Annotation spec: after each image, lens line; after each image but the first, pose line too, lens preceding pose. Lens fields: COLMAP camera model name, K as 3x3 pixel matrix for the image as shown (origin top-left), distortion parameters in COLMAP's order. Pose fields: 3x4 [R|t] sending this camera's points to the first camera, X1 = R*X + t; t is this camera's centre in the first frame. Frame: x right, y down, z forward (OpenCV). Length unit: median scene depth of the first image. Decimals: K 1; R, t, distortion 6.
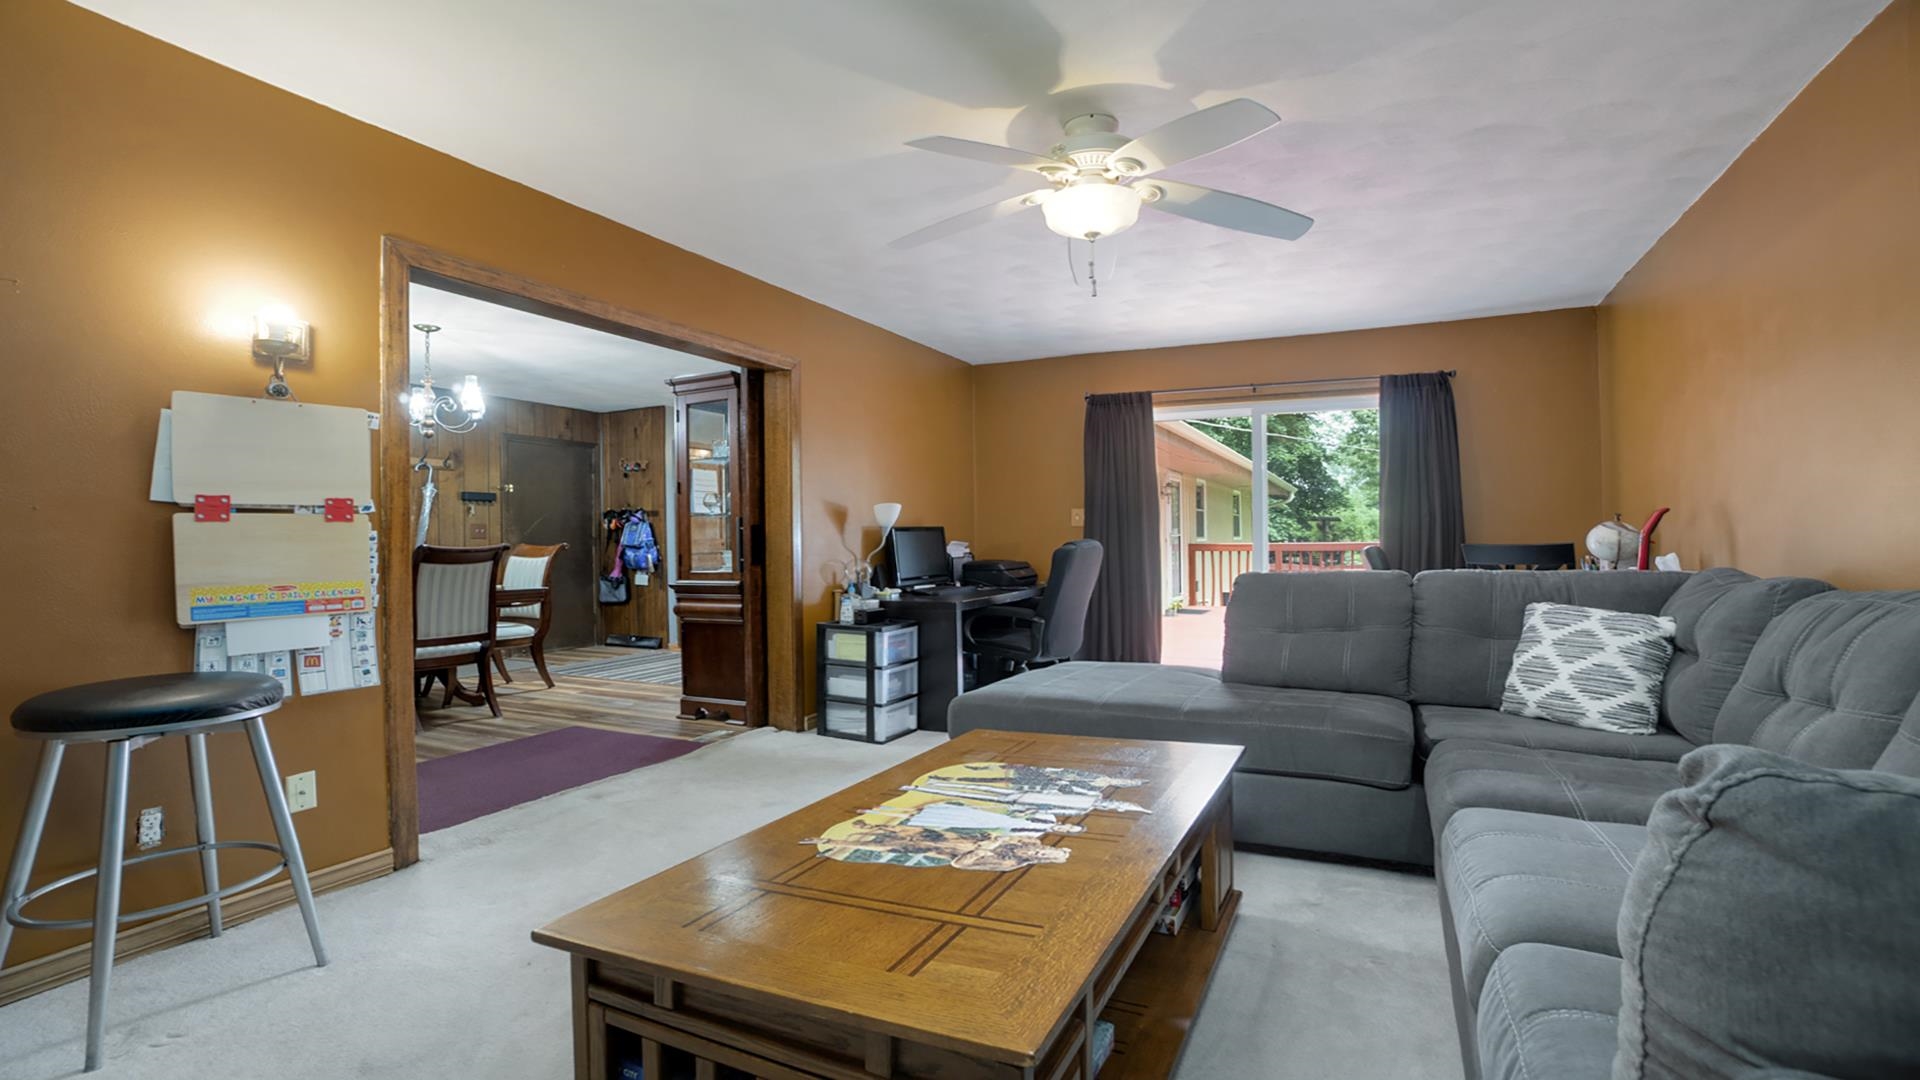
lens RADIAL K [[874.2, 0, 961.0], [0, 874.2, 534.3], [0, 0, 1]] dist [-0.052943, 0.030763]
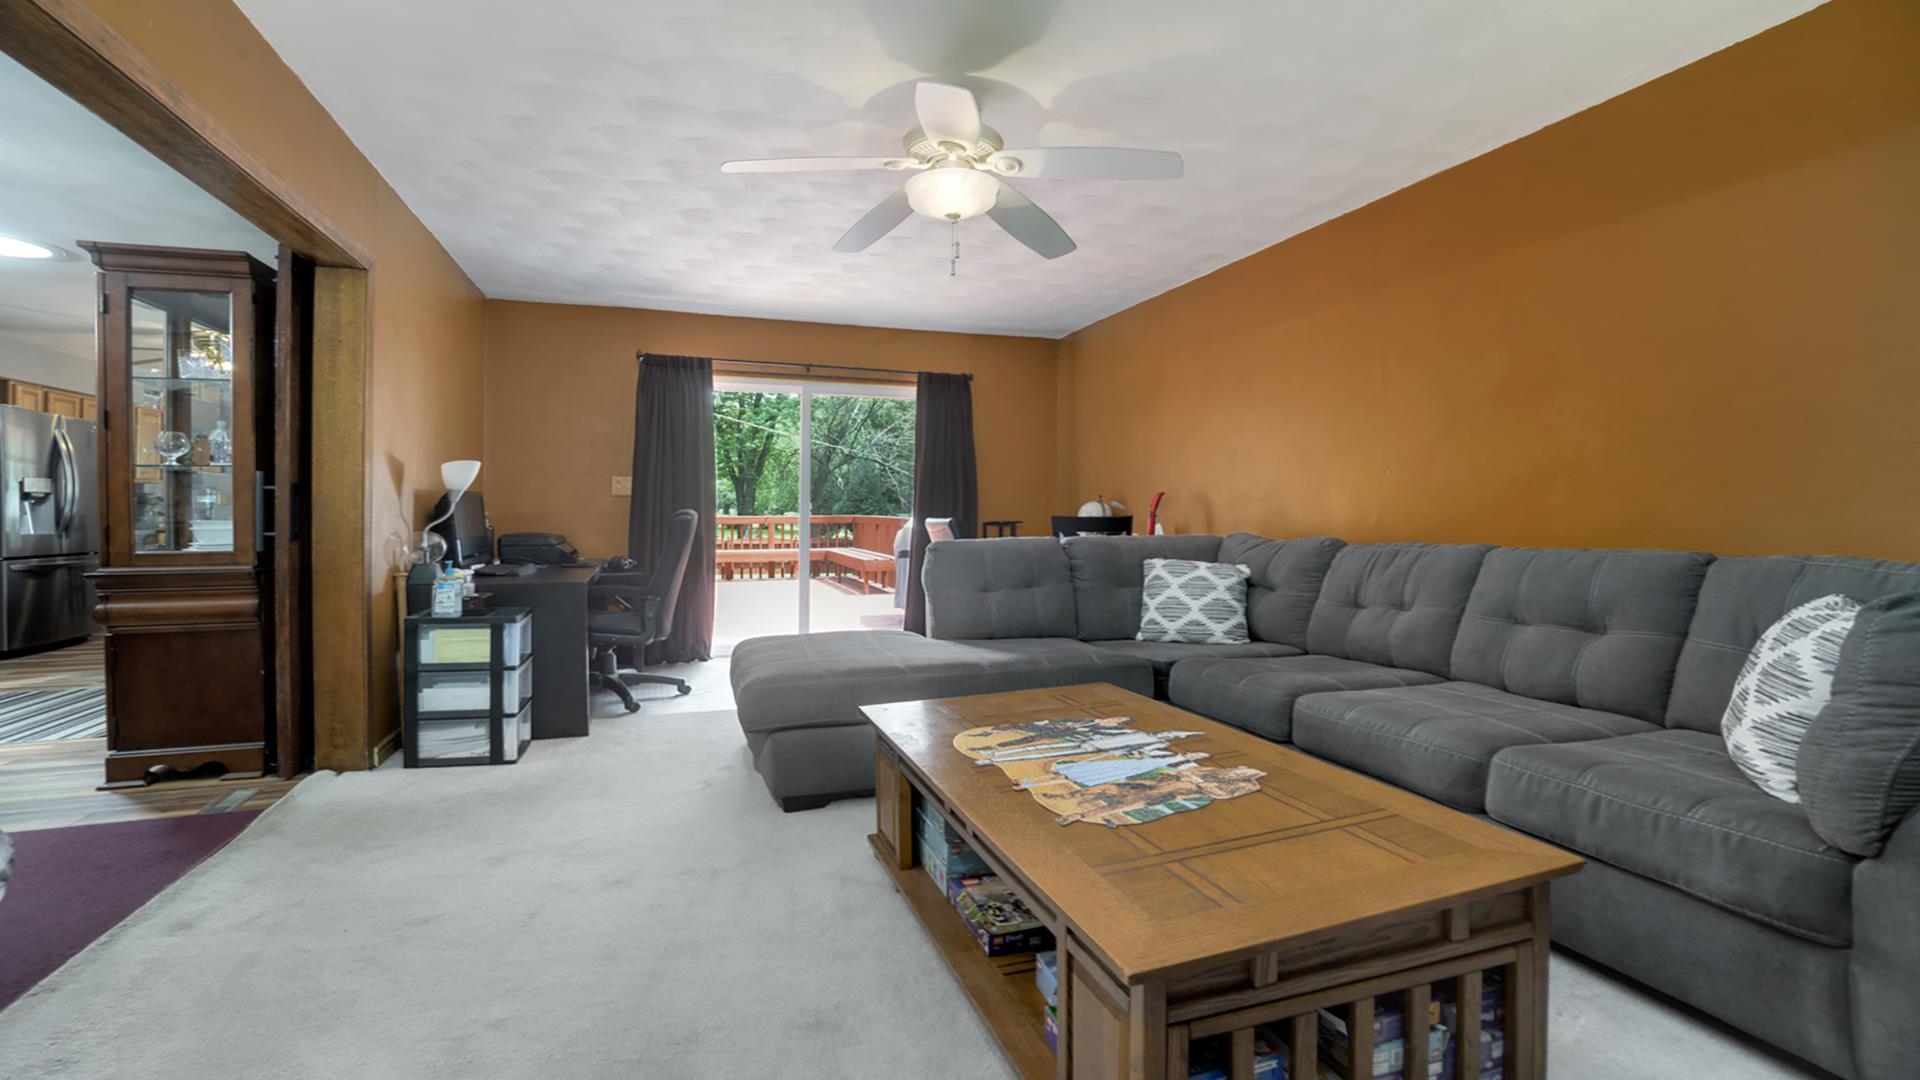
lens RADIAL K [[872.1, 0, 961.8], [0, 872.1, 516.5], [0, 0, 1]] dist [-0.066371, 0.030005]
pose [[0.706555, 0.006311, 0.707630, -0.584249], [-0.012284, 0.999919, 0.003348, 0.011952], [-0.707551, -0.011058, 0.706575, 0.260471]]
